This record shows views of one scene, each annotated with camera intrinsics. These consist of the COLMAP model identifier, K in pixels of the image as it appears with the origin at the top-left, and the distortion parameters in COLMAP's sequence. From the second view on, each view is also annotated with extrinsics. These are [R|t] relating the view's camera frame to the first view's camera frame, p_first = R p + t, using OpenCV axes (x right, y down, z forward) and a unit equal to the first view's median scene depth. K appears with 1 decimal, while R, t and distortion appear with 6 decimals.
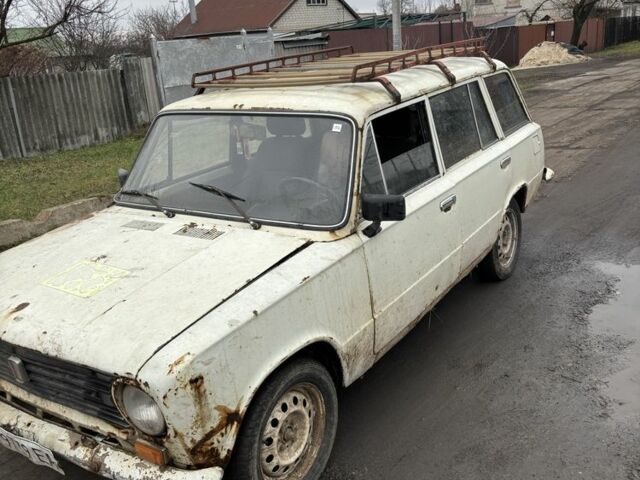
lens RADIAL K [[641.3, 0, 344.6], [0, 641.3, 240.2], [0, 0, 1]] dist [-0.015331, -0.005960]
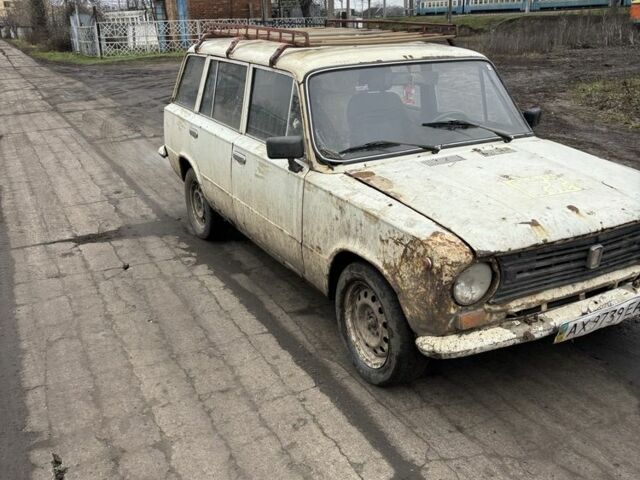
lens RADIAL K [[646.2, 0, 320.0], [0, 646.2, 240.0], [0, 0, 1]] dist [0.122651, -0.350482]
pose [[0.492564, -0.236584, 0.837502, -1.488076], [0.261638, 0.958077, 0.116767, -0.084620], [-0.830016, 0.161607, 0.533813, 0.649855]]
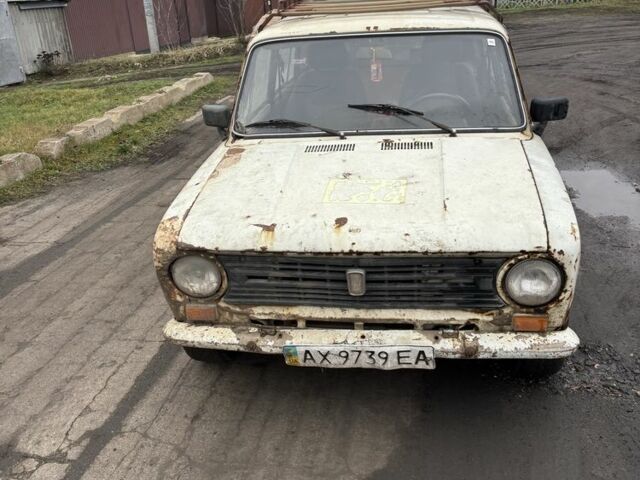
lens RADIAL K [[646.2, 0, 320.0], [0, 646.2, 240.0], [0, 0, 1]] dist [0.122651, -0.350482]
pose [[0.913770, -0.137292, 0.382330, -0.791350], [0.121147, 0.990430, 0.066115, 0.054022], [-0.387748, -0.014096, 0.921658, 0.077392]]
